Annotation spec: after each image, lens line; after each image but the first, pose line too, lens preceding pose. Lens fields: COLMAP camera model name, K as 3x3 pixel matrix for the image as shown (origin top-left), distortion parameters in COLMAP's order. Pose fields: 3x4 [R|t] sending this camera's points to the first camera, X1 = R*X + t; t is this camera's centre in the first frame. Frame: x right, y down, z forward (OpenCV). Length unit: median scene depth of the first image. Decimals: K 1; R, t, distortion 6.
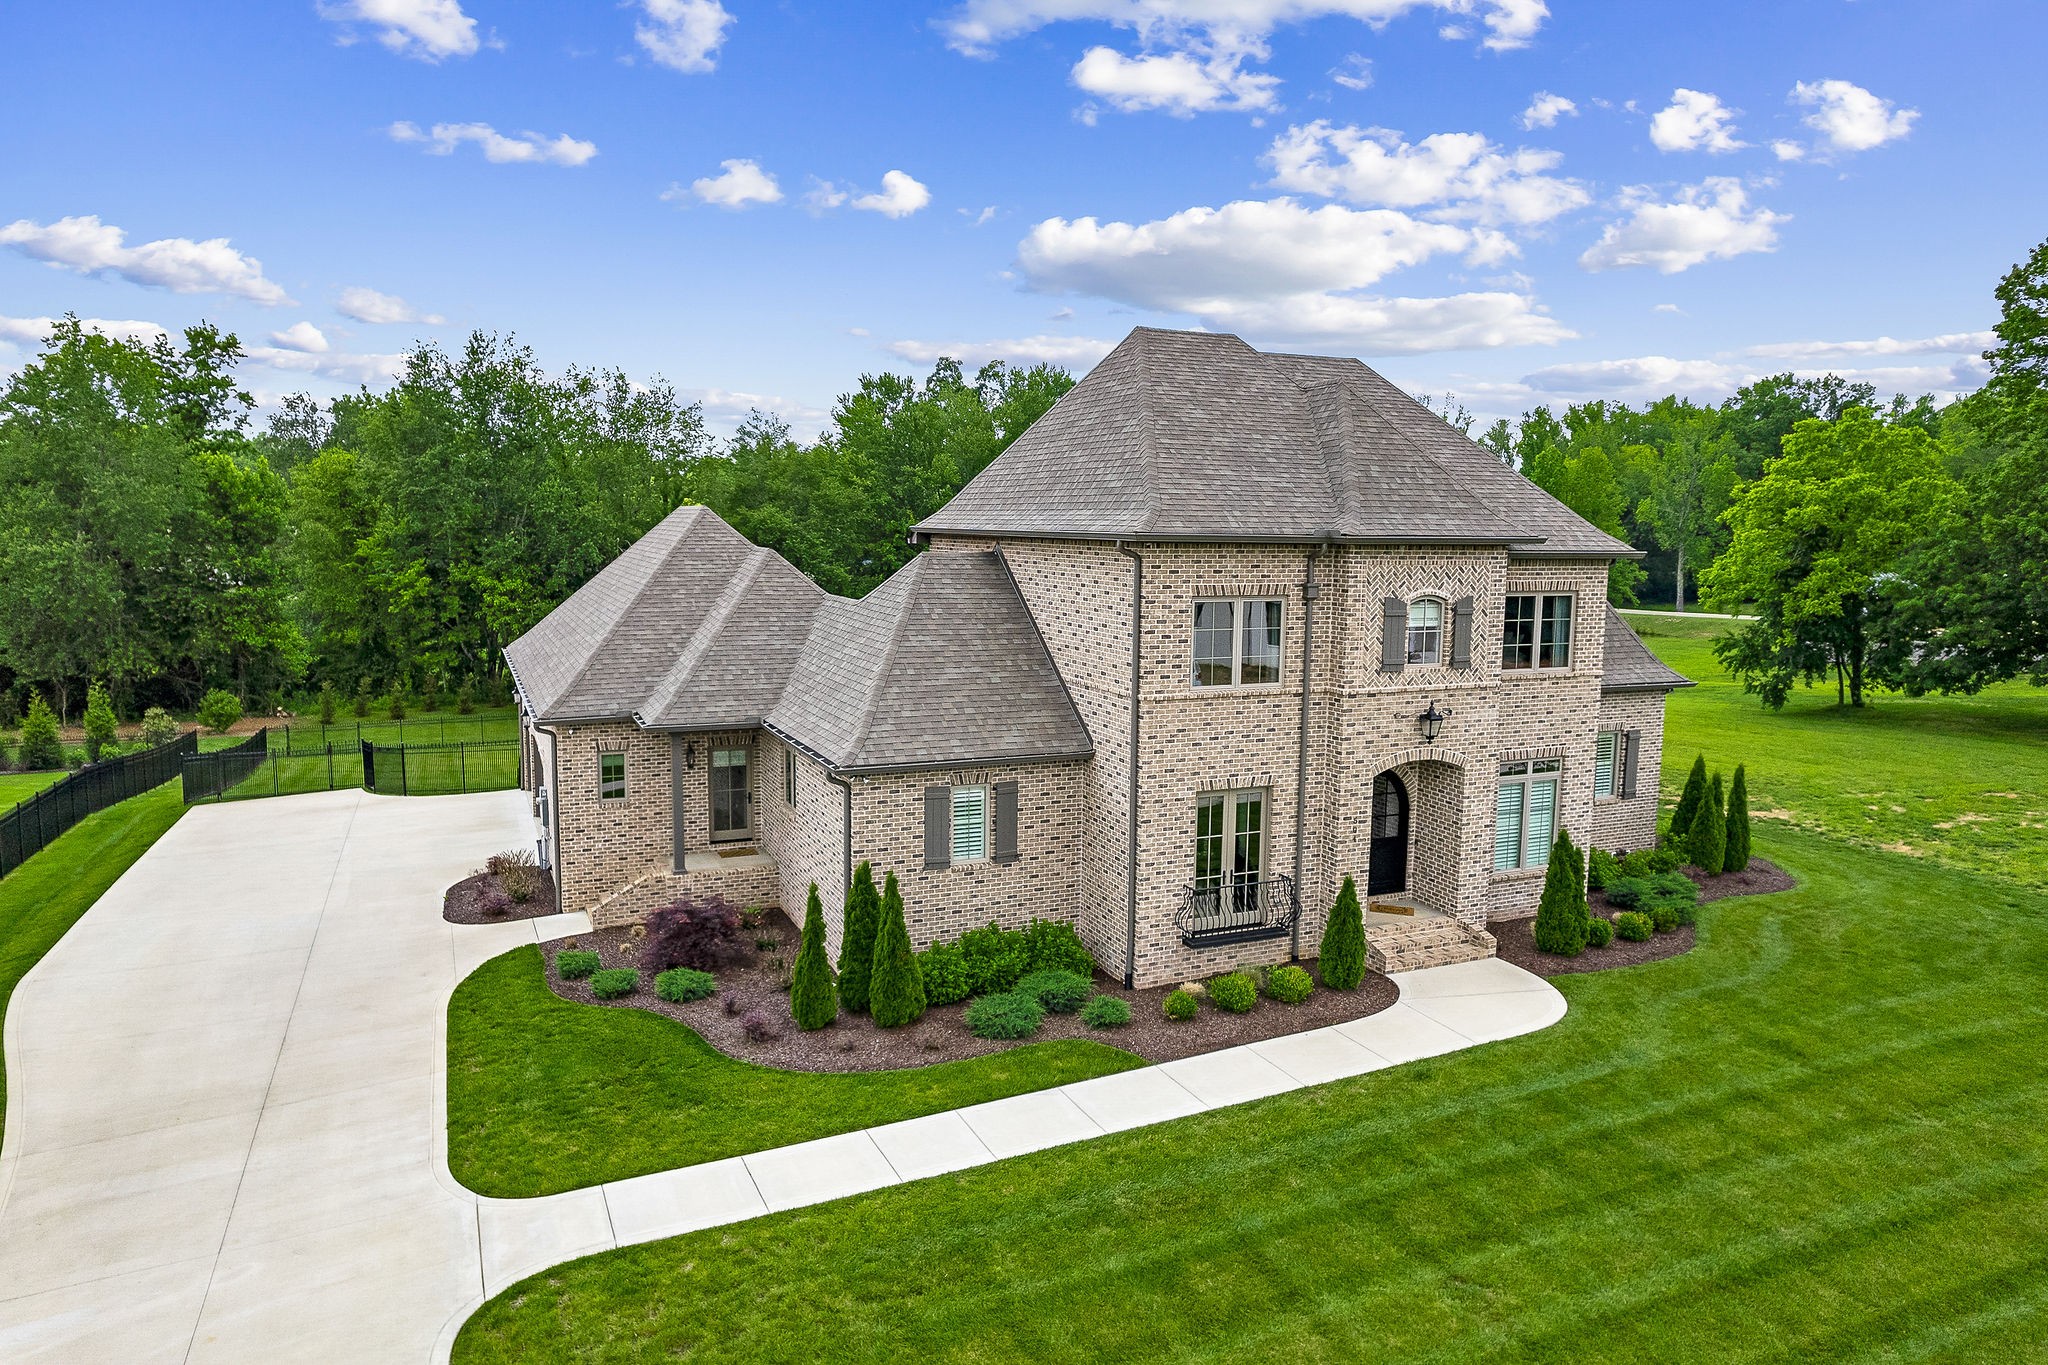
lens RADIAL K [[1344.6, 0, 1052.6], [0, 1344.6, 691.0], [0, 0, 1]] dist [-0.043440, 0.002454]
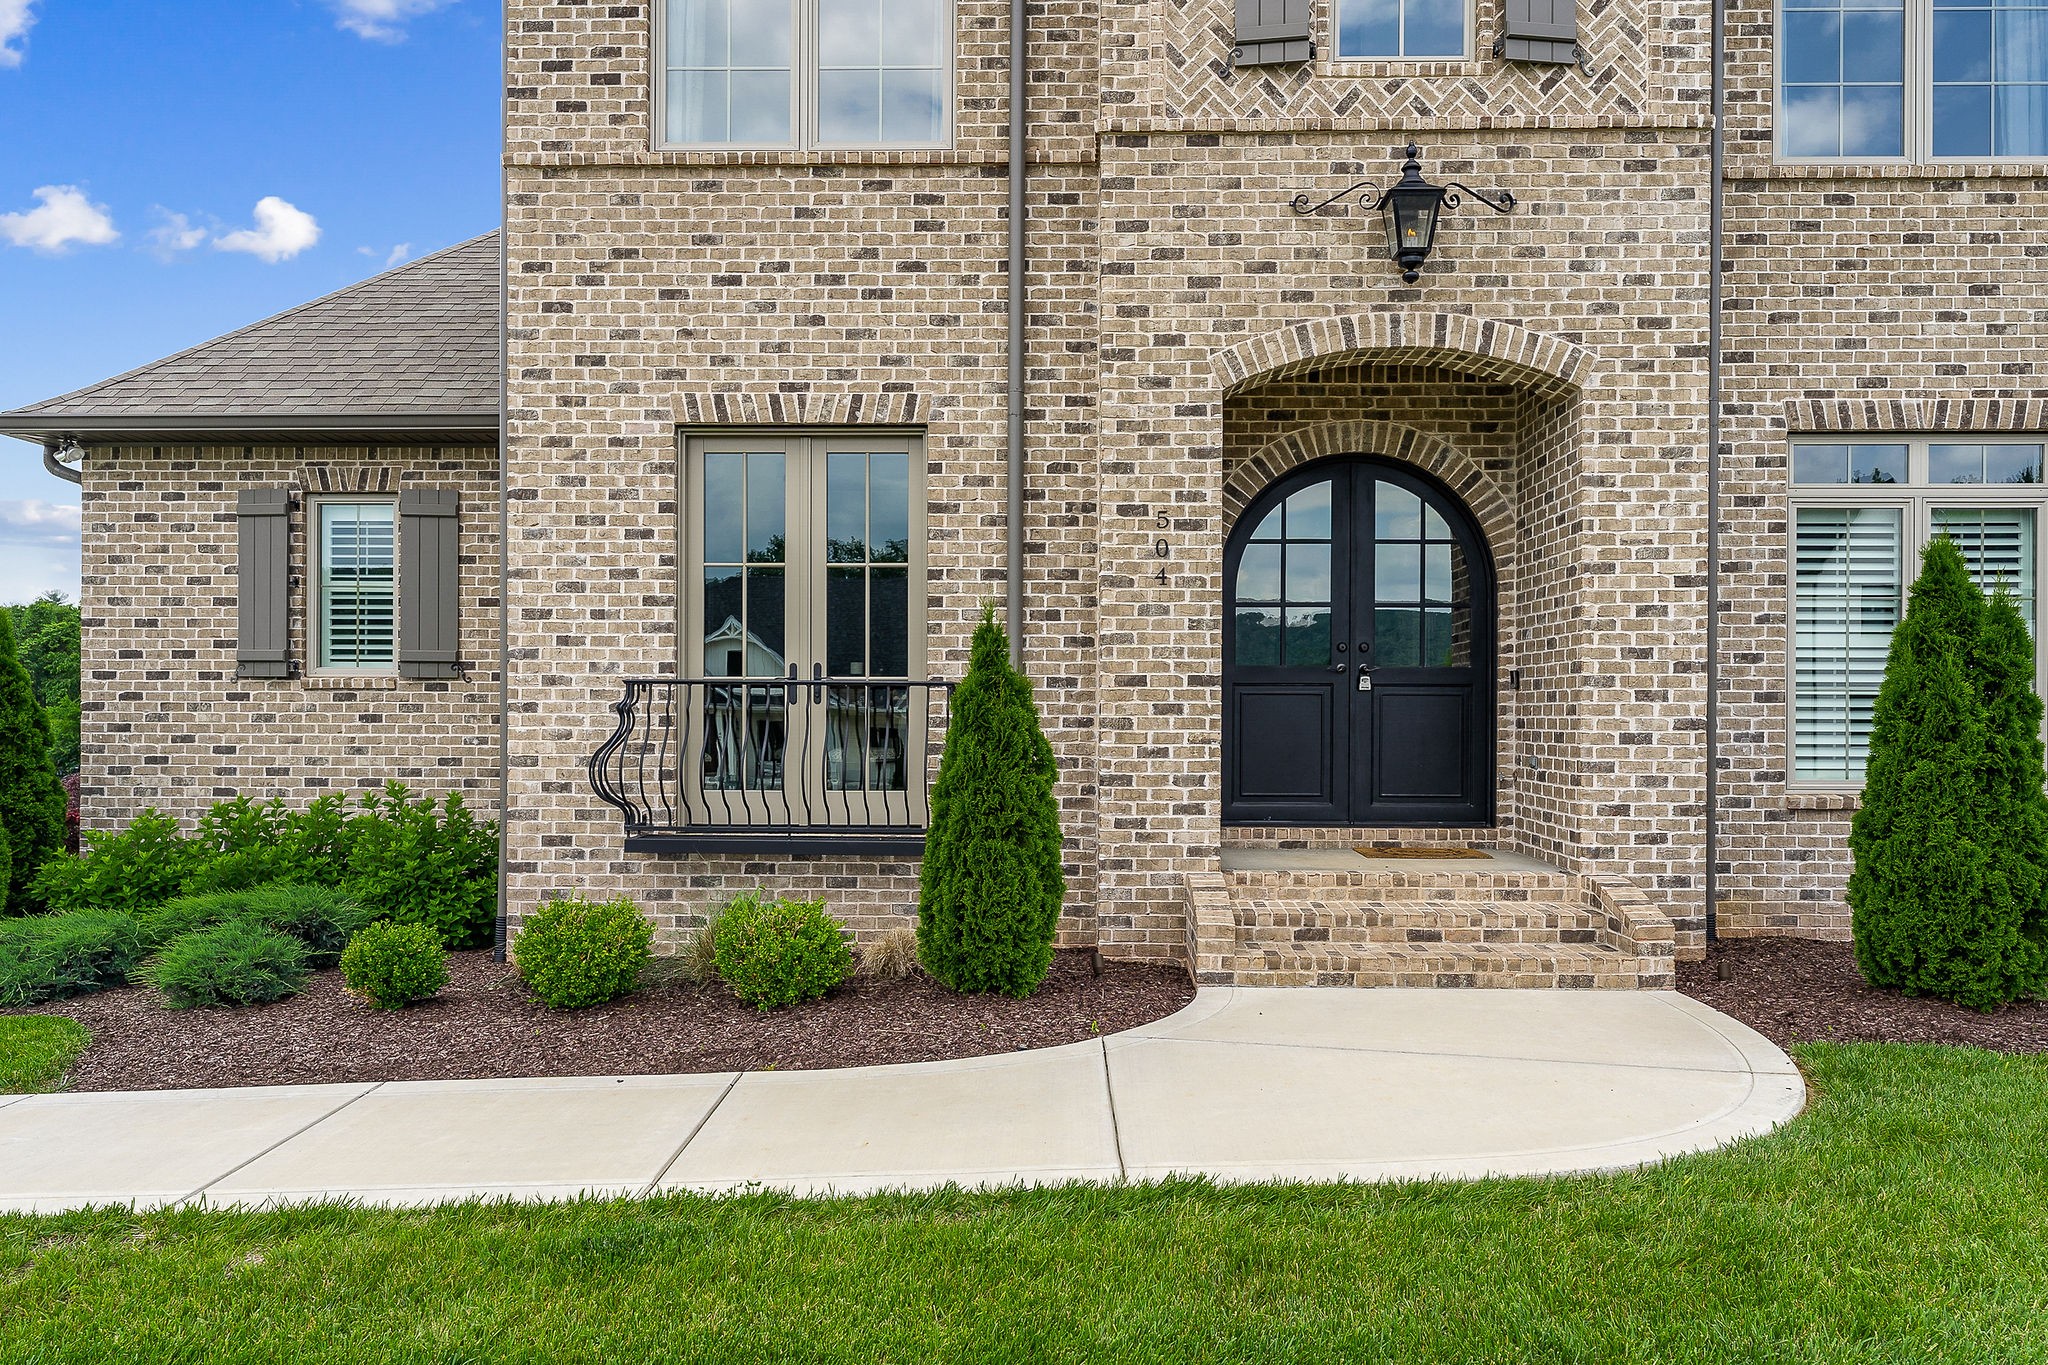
lens RADIAL K [[1427.8, 0, 1062.2], [0, 1427.8, 726.0], [0, 0, 1]] dist [0.002857, -0.002635]
pose [[0.901147, -0.010922, -0.433377, 0.355050], [-0.044605, 0.992041, -0.117751, 0.189742], [0.431213, 0.125442, 0.893487, 0.677009]]
